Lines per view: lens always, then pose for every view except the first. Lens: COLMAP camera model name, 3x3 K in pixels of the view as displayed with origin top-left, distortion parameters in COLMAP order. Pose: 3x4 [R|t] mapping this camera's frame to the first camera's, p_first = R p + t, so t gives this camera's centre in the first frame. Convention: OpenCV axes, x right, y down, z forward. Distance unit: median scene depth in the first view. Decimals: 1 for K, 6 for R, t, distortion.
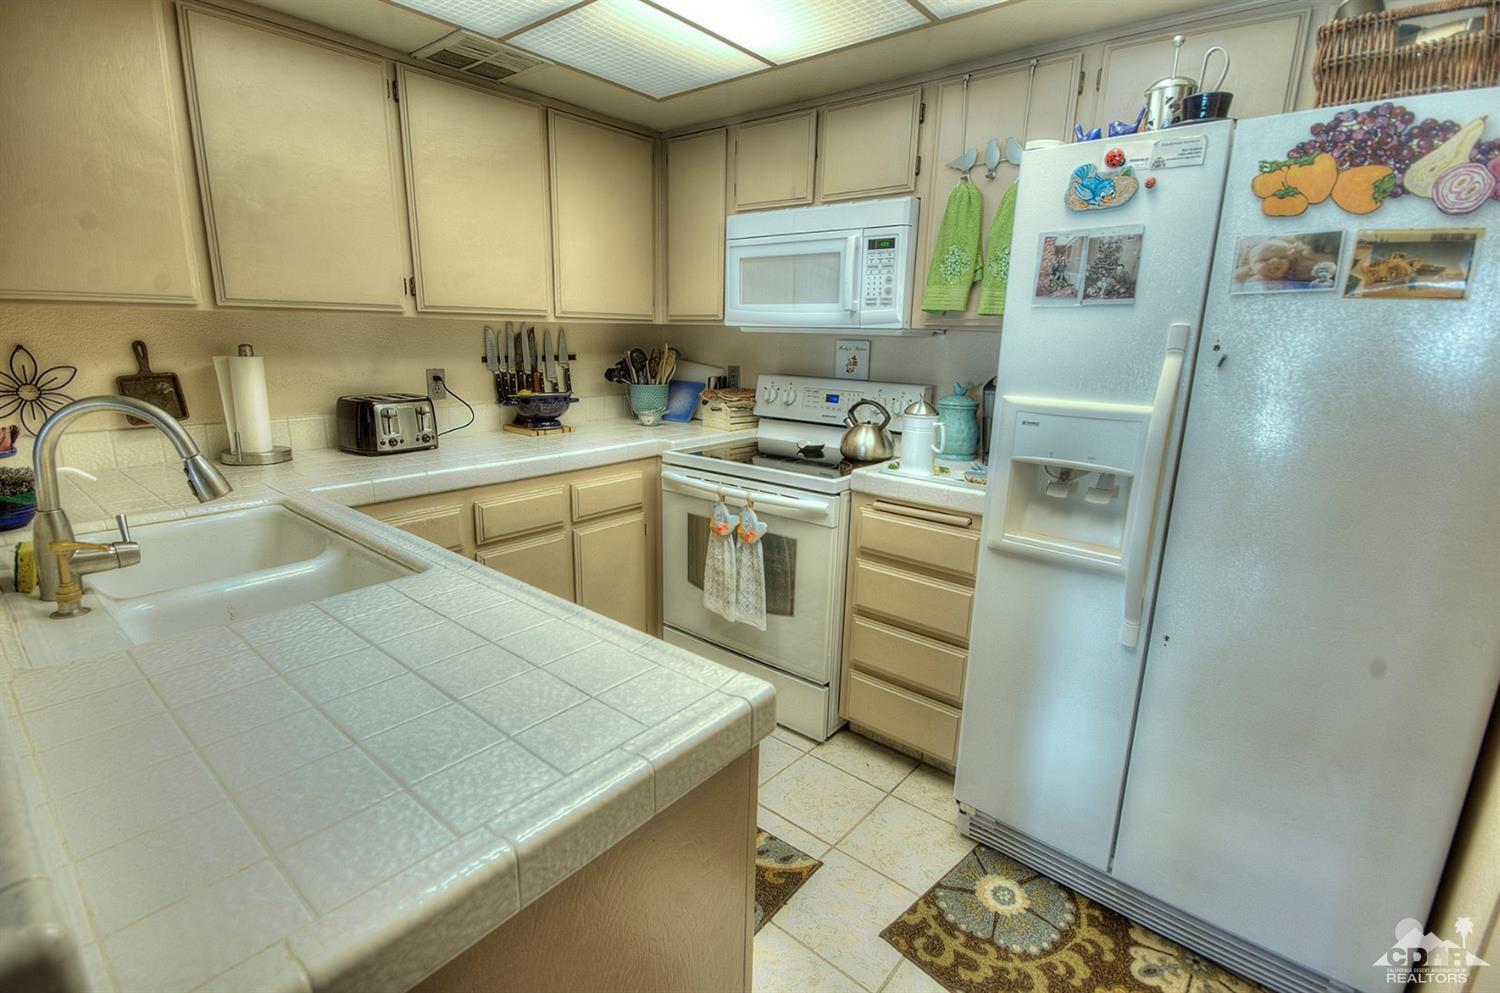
lens RADIAL K [[680.4, 0, 749.1], [0, 680.4, 493.5], [0, 0, 1]] dist [-0.004706, -0.001227]
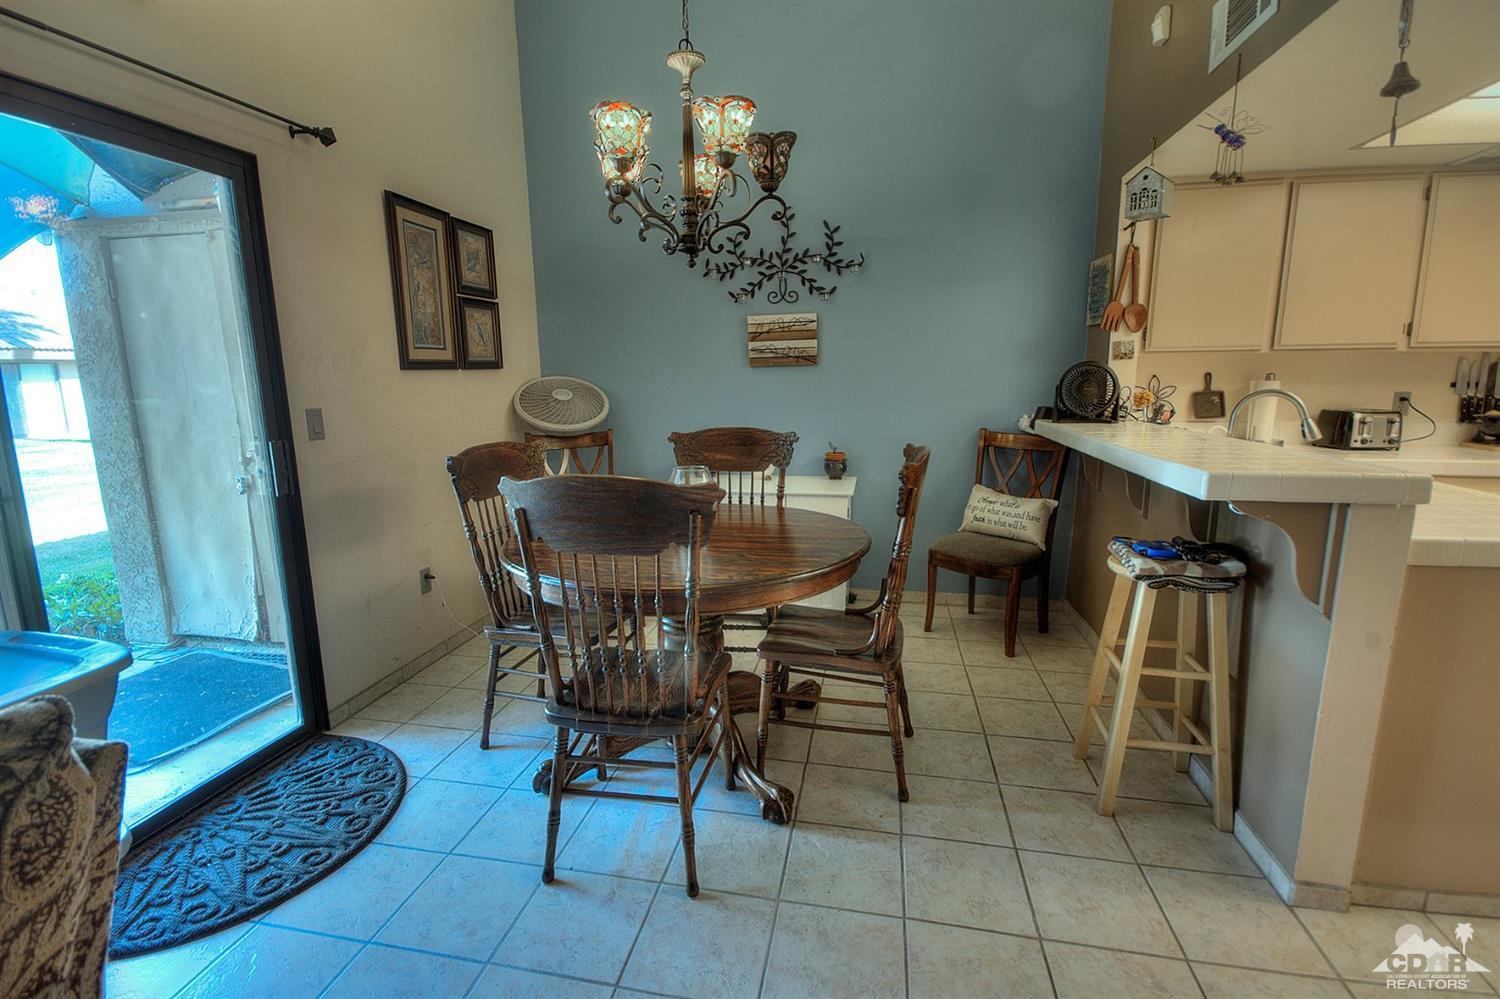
lens RADIAL K [[680.4, 0, 751.1], [0, 680.4, 496.7], [0, 0, 1]] dist [-0.004706, -0.001227]
pose [[0.473496, 0.123860, -0.872044, 0.100216], [-0.185113, 0.981945, 0.038959, 0.203662], [0.861124, 0.142980, 0.487875, -0.705114]]
